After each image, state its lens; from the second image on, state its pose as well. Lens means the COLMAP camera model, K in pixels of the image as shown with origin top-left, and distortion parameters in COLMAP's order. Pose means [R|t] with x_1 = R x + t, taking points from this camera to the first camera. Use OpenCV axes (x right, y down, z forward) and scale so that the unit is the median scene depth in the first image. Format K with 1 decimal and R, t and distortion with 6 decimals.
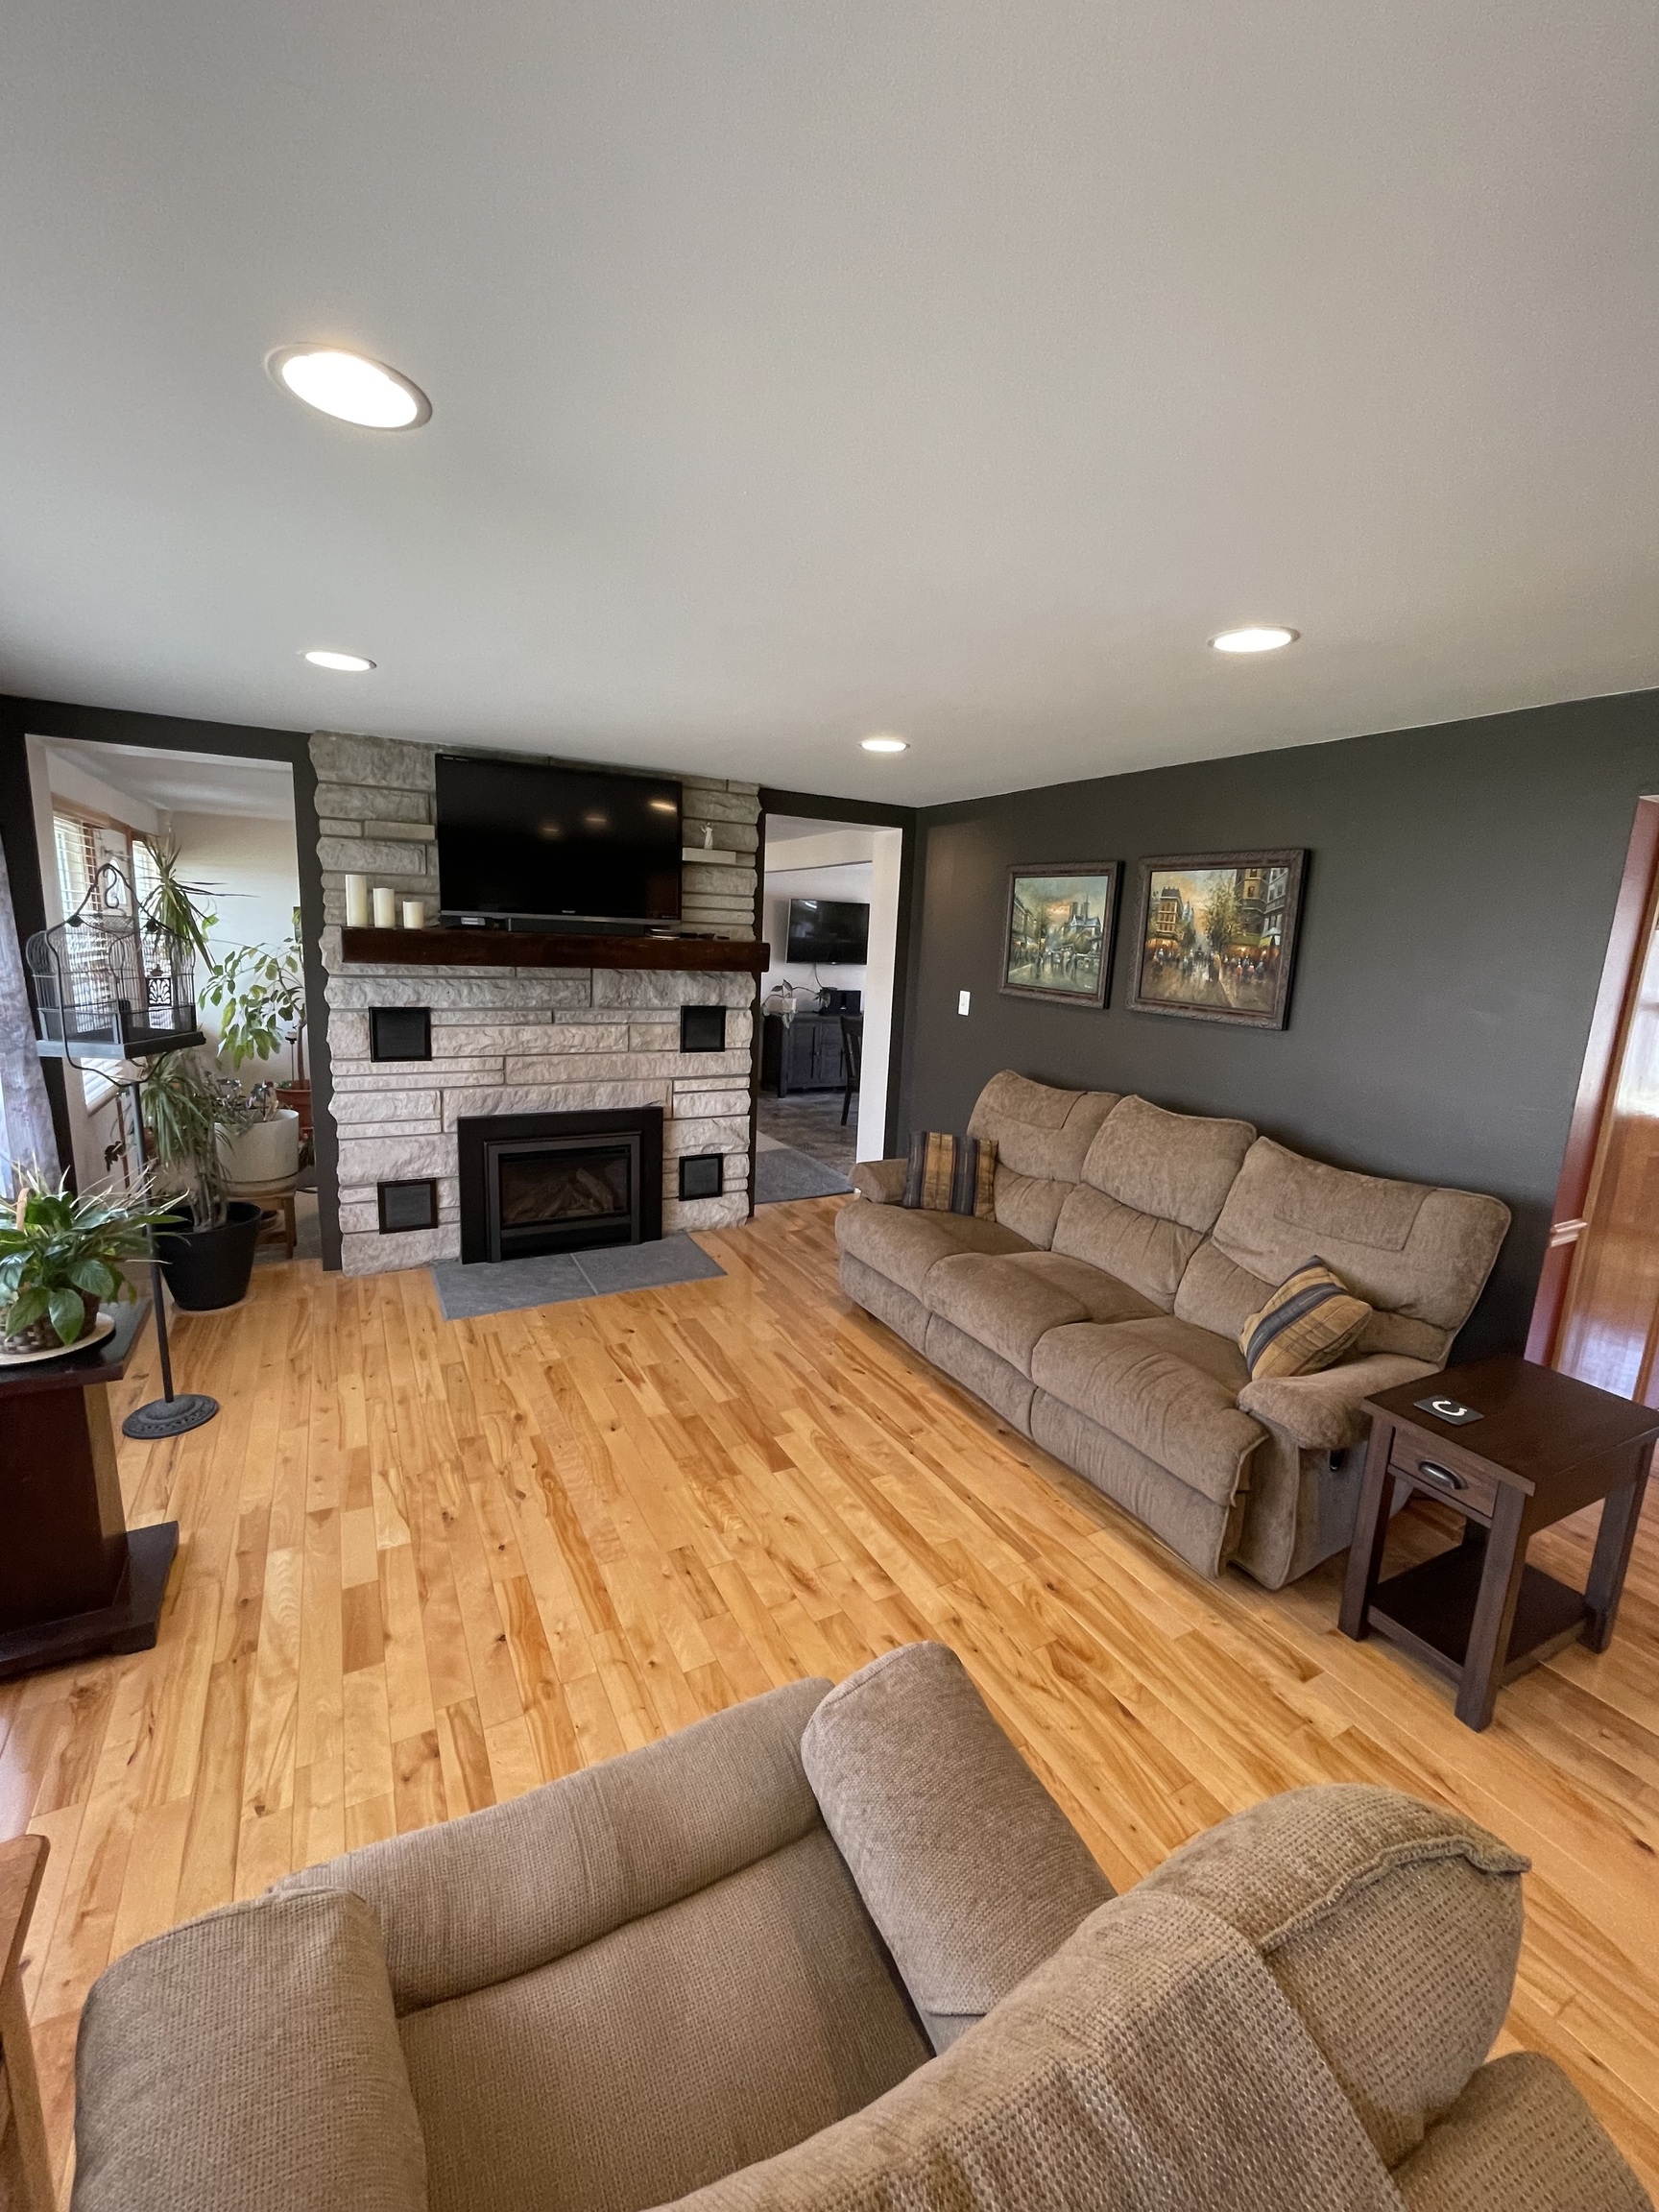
lens RADIAL K [[897.6, 0, 824.6], [0, 897.6, 1099.6], [0, 0, 1]] dist [-0.003798, 0.001283]
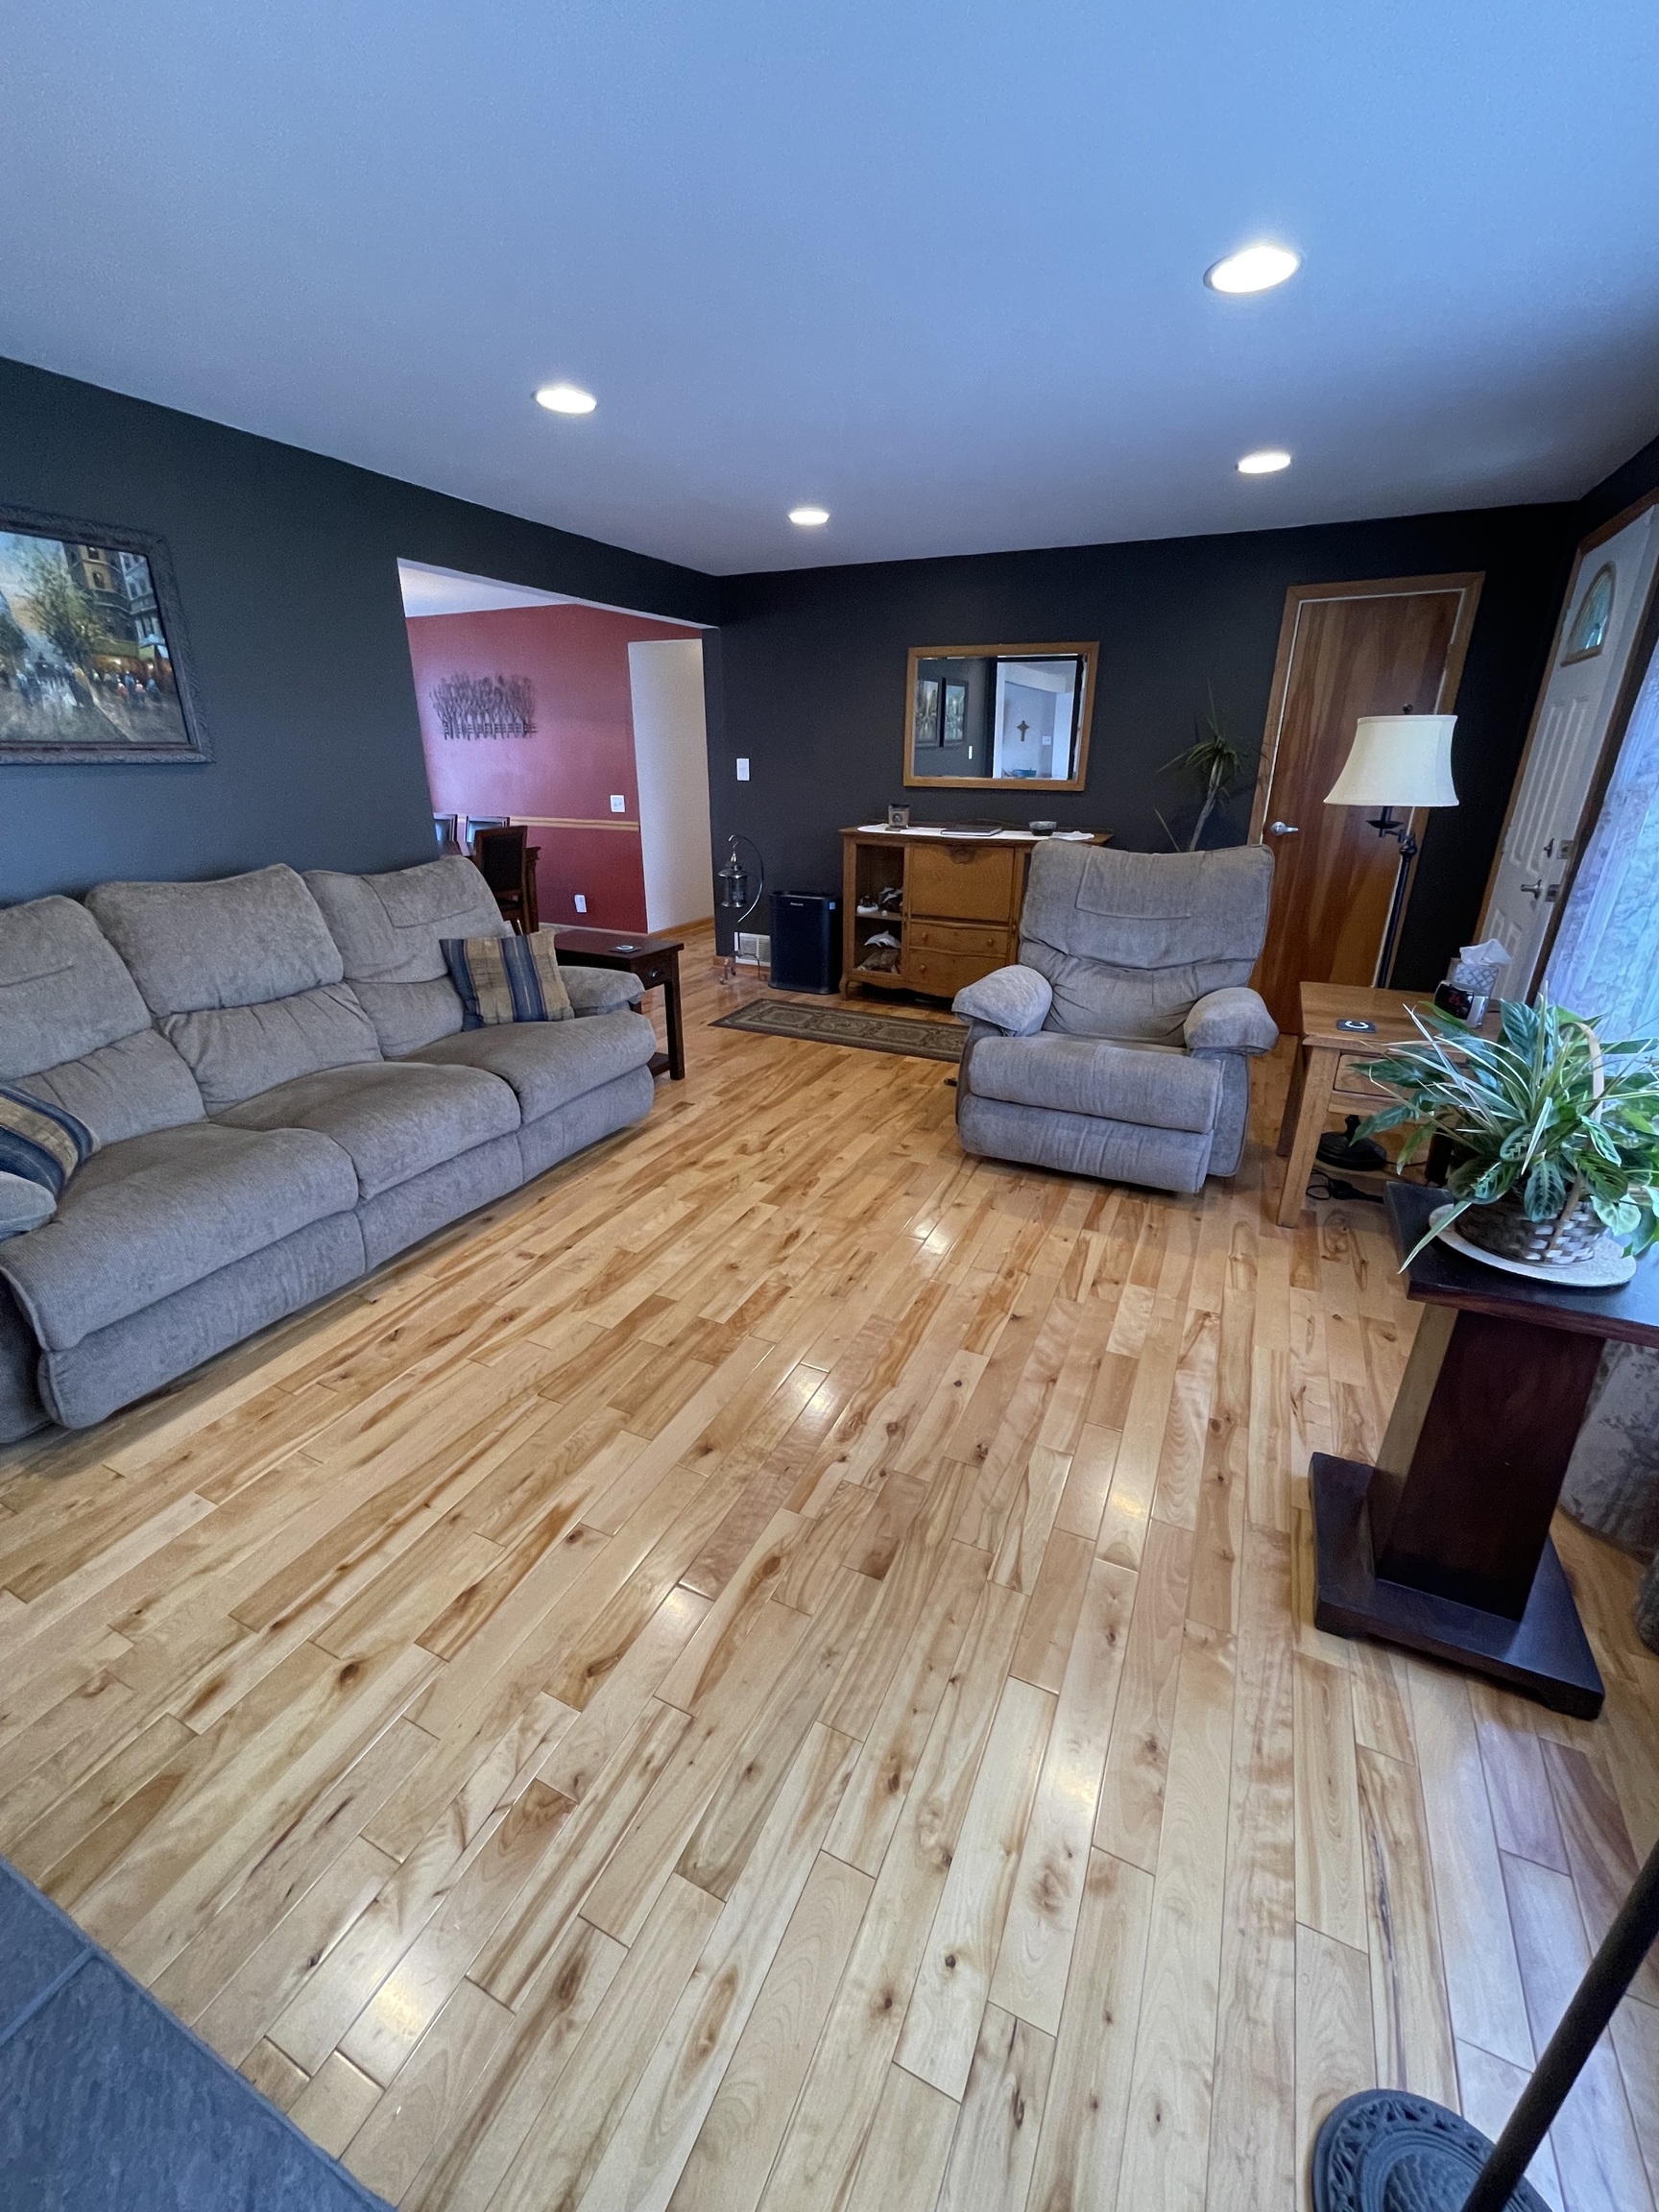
lens RADIAL K [[897.6, 0, 823.2], [0, 897.6, 1104.7], [0, 0, 1]] dist [-0.003798, 0.001283]
pose [[-0.589371, -0.335525, 0.734891, -0.692420], [0.127407, 0.859685, 0.494681, -0.162486], [-0.797753, 0.385181, -0.463925, 1.160488]]
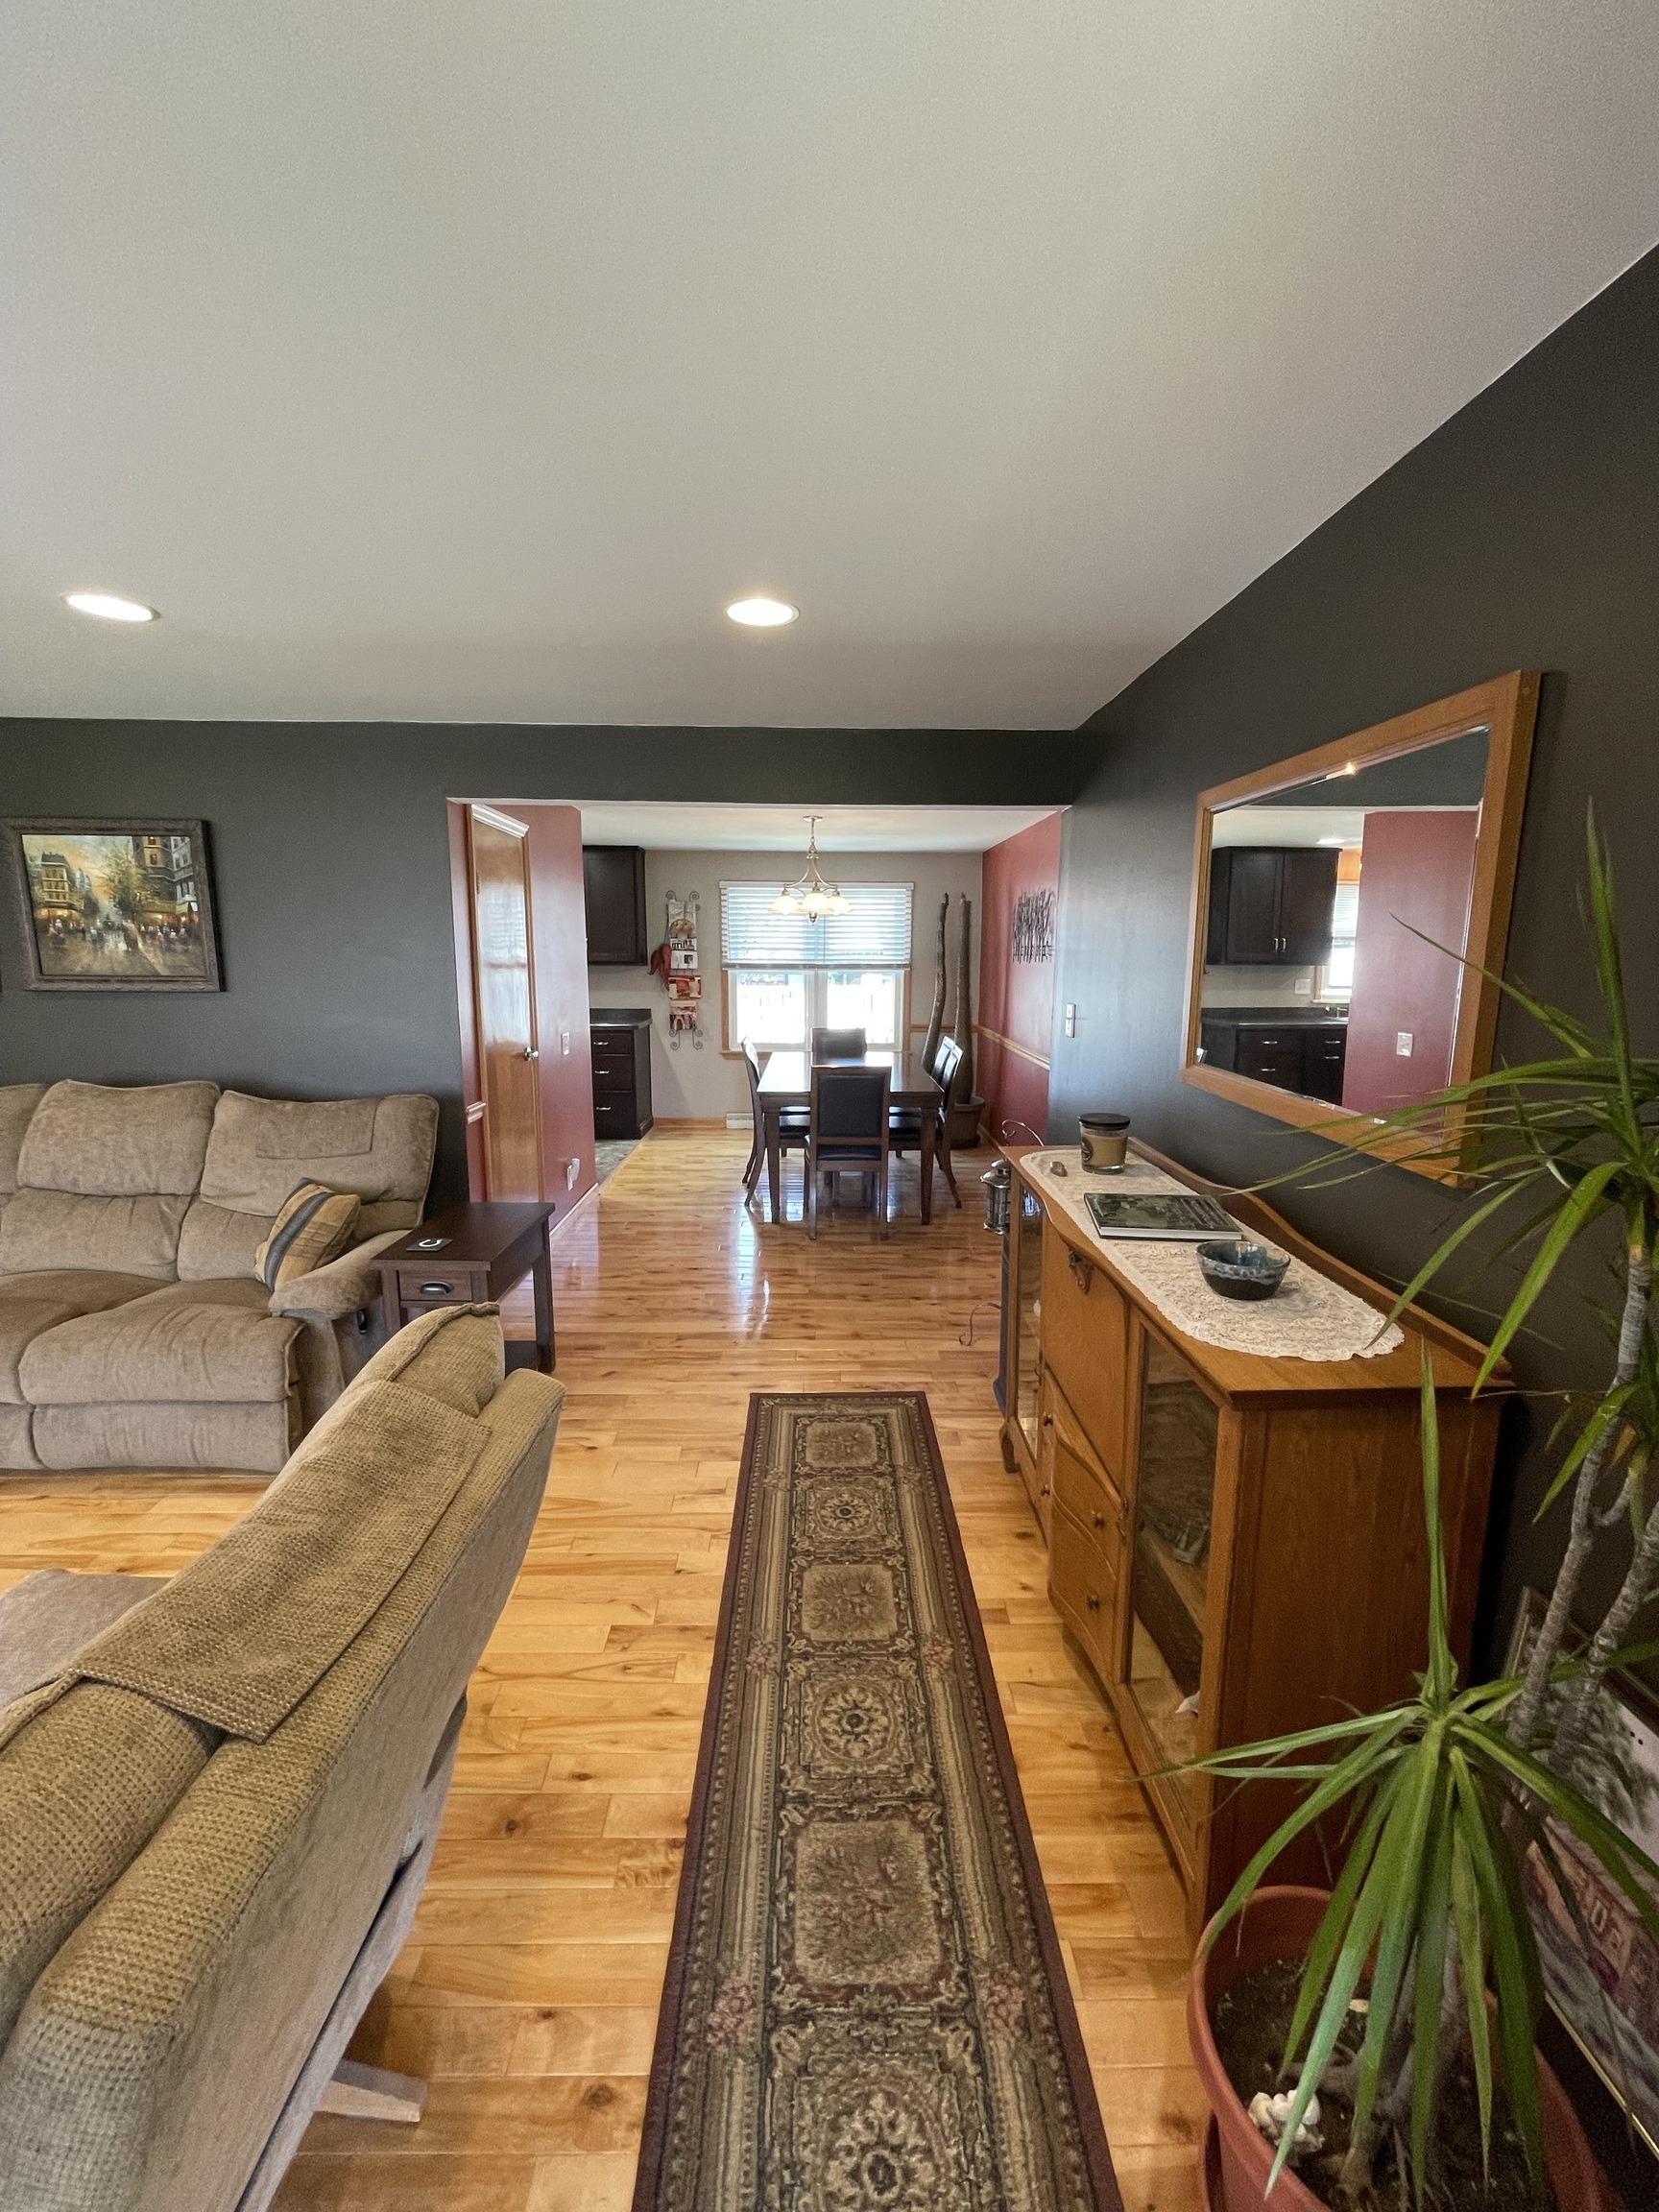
lens RADIAL K [[897.6, 0, 822.8], [0, 897.6, 1097.3], [0, 0, 1]] dist [-0.003798, 0.001283]
pose [[0.466293, -0.179267, 0.866276, -0.107797], [0.180747, 0.977901, 0.105075, 0.068332], [-0.865968, 0.107581, 0.488390, -0.132688]]
